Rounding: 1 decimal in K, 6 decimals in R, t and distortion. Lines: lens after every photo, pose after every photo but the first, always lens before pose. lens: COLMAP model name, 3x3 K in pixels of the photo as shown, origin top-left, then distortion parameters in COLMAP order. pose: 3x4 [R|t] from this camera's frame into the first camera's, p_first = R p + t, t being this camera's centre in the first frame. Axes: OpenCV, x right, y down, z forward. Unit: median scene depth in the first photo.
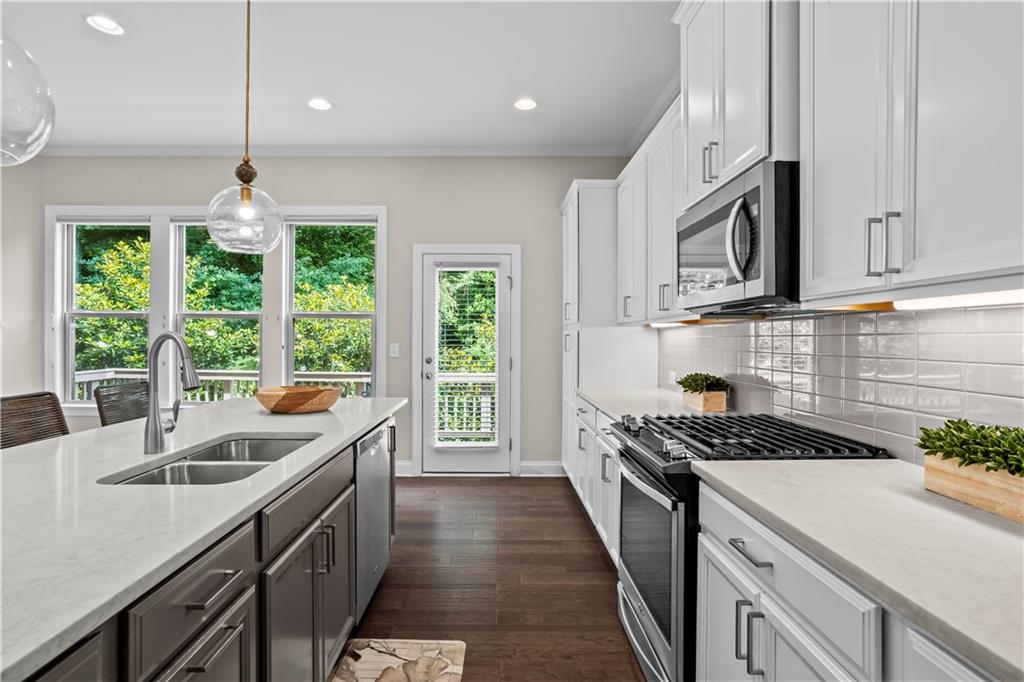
lens RADIAL K [[508.9, 0, 499.7], [0, 508.9, 339.1], [0, 0, 1]] dist [-0.015586, 0.000535]
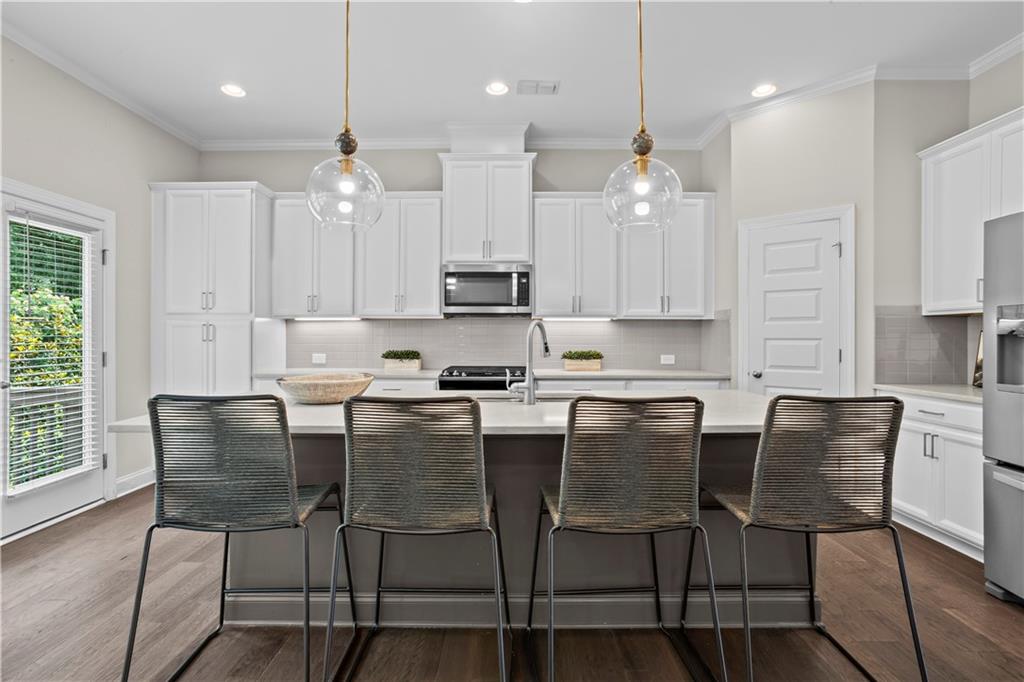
lens RADIAL K [[508.9, 0, 499.7], [0, 508.9, 339.1], [0, 0, 1]] dist [-0.015586, 0.000535]
pose [[0.011210, -0.009201, 0.999895, -0.797360], [0.000605, 0.999958, 0.009195, 0.010179], [-0.999937, 0.000502, 0.011215, 0.400864]]
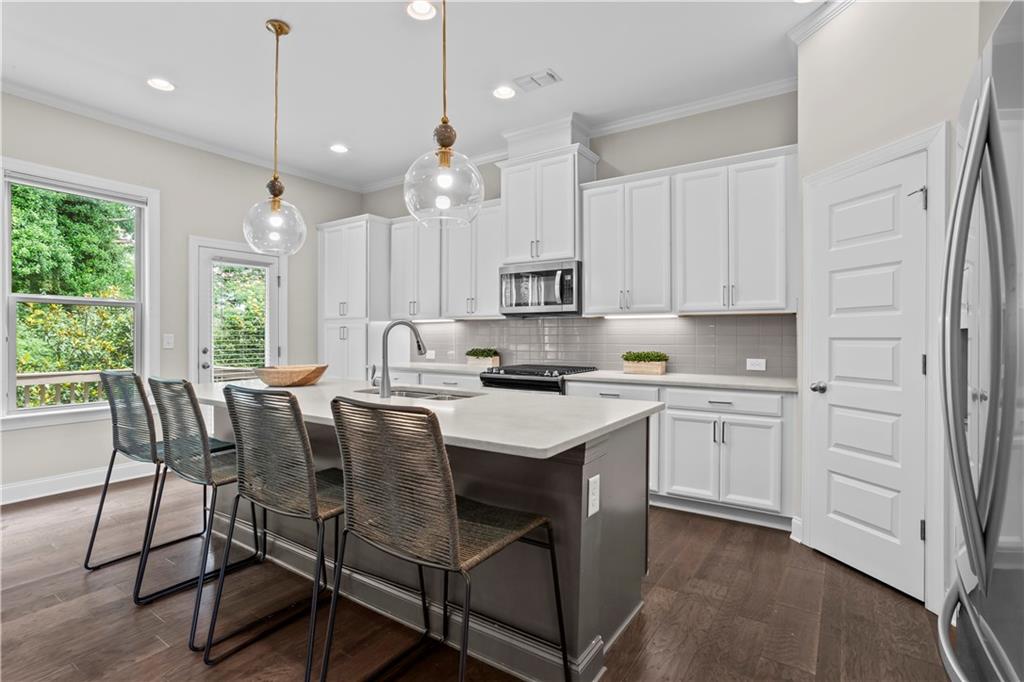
lens RADIAL K [[501.7, 0, 487.6], [0, 501.7, 336.9], [0, 0, 1]] dist [0.000157, 0.000405]
pose [[0.582236, -0.005421, 0.813002, -0.662915], [0.003197, 0.999985, 0.004379, 0.012209], [-0.813014, 0.000050, 0.582245, -0.054572]]
